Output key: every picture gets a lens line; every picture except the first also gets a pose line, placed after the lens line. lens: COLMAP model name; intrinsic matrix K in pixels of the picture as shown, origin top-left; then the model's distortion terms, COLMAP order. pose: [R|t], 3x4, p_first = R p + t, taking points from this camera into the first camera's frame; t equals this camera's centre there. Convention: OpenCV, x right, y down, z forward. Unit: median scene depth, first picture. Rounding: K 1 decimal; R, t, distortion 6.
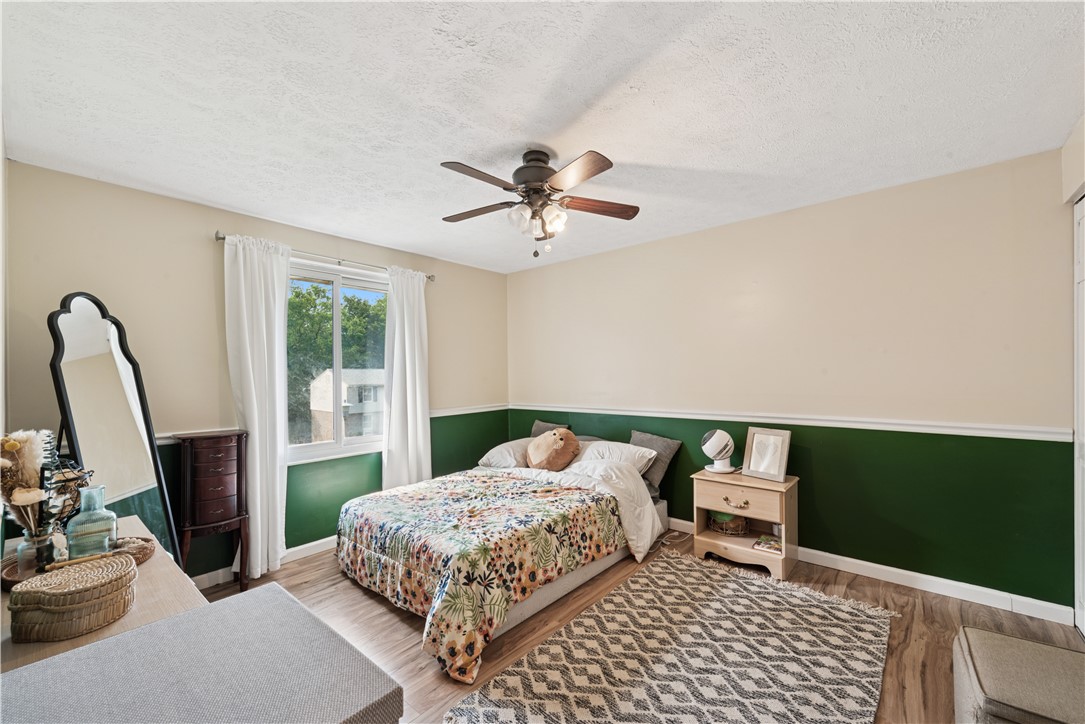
lens RADIAL K [[438.0, 0, 548.5], [0, 438.0, 364.6], [0, 0, 1]] dist [0.010151, -0.001066]
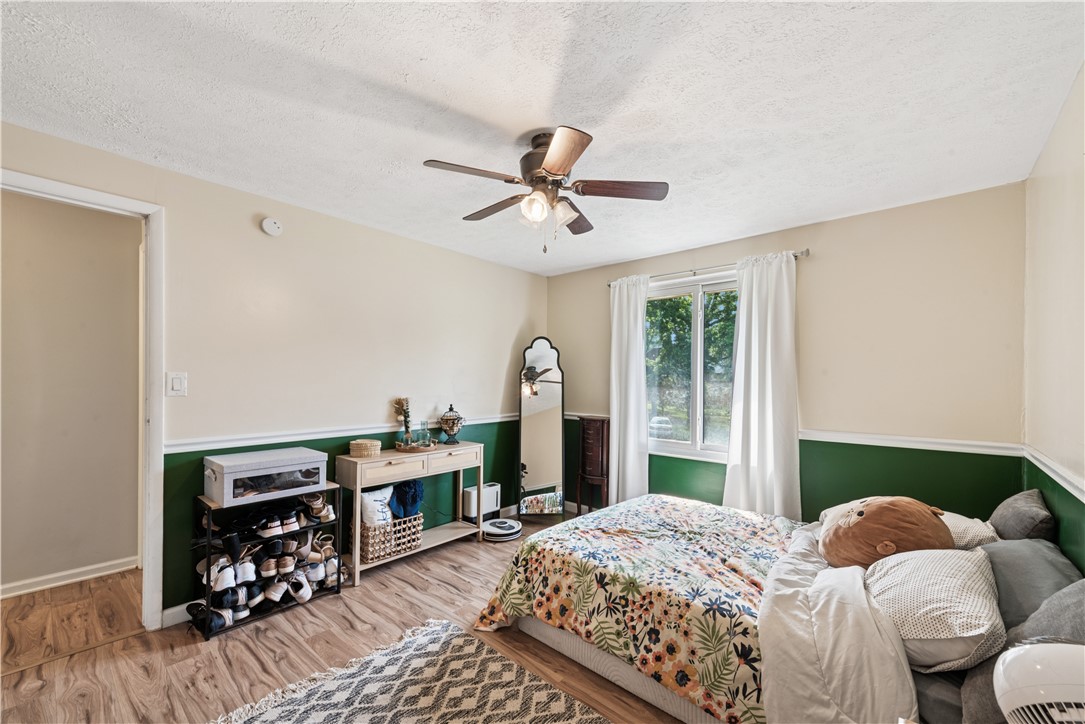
lens RADIAL K [[438.0, 0, 548.8], [0, 438.0, 373.3], [0, 0, 1]] dist [0.010151, -0.001066]
pose [[-0.019109, 0.000263, -0.999817, 0.779604], [0.007273, 0.999974, 0.000124, 0.003048], [0.999791, -0.007269, -0.019110, 0.908926]]
